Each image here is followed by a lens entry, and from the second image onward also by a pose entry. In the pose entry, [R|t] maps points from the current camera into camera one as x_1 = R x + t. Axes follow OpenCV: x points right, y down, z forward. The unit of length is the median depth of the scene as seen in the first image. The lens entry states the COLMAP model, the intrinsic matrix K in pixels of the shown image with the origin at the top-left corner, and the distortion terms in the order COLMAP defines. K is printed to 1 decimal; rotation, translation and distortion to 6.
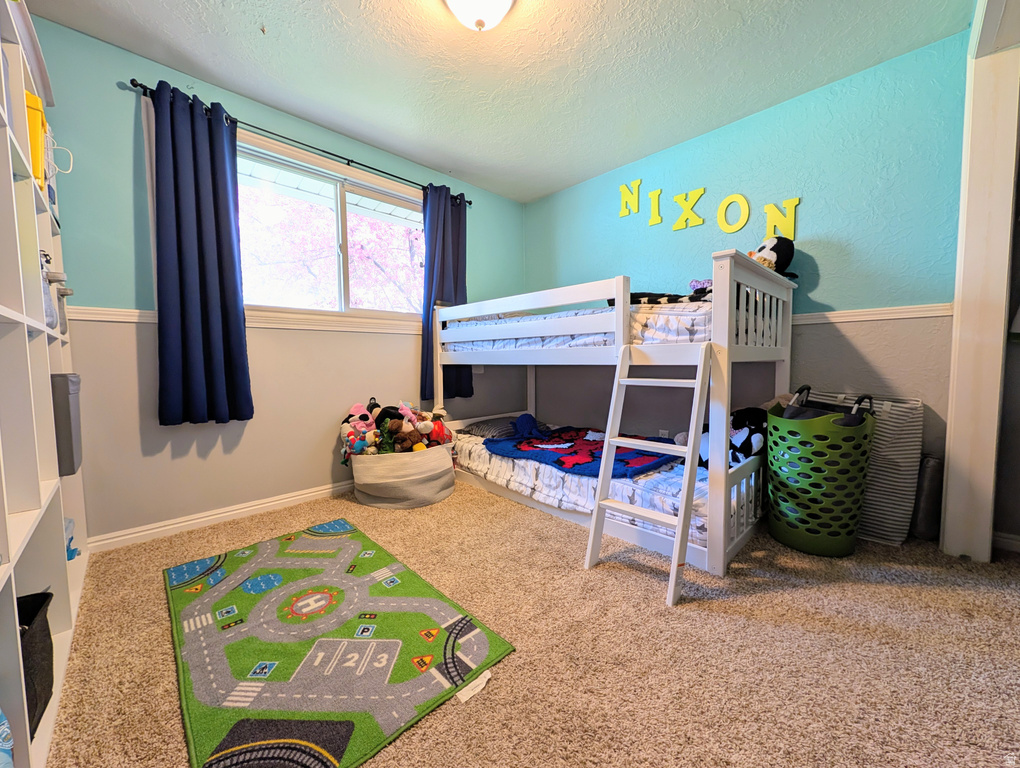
lens RADIAL K [[391.9, 0, 510.0], [0, 391.9, 384.0], [0, 0, 1]] dist [0.000821, 0.000041]
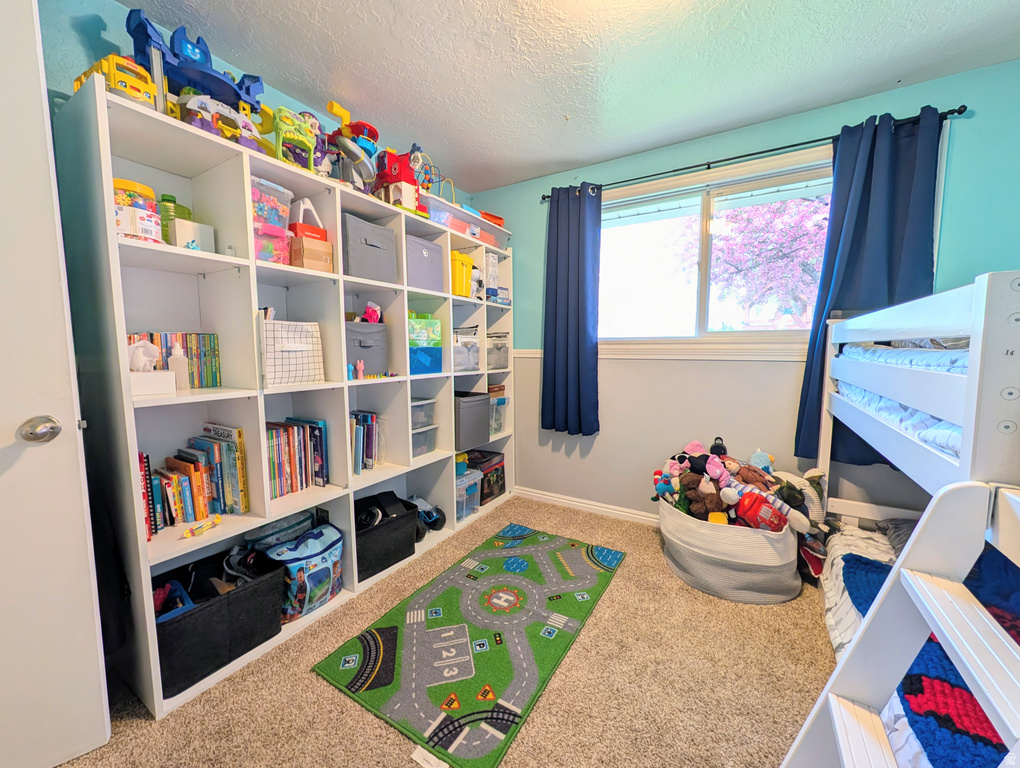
lens RADIAL K [[391.9, 0, 510.0], [0, 391.9, 384.0], [0, 0, 1]] dist [0.000821, 0.000041]
pose [[0.253786, 0.098691, -0.962212, 0.487260], [-0.063755, 0.994325, 0.085169, -0.179612], [0.965157, 0.039731, 0.258638, 0.508533]]
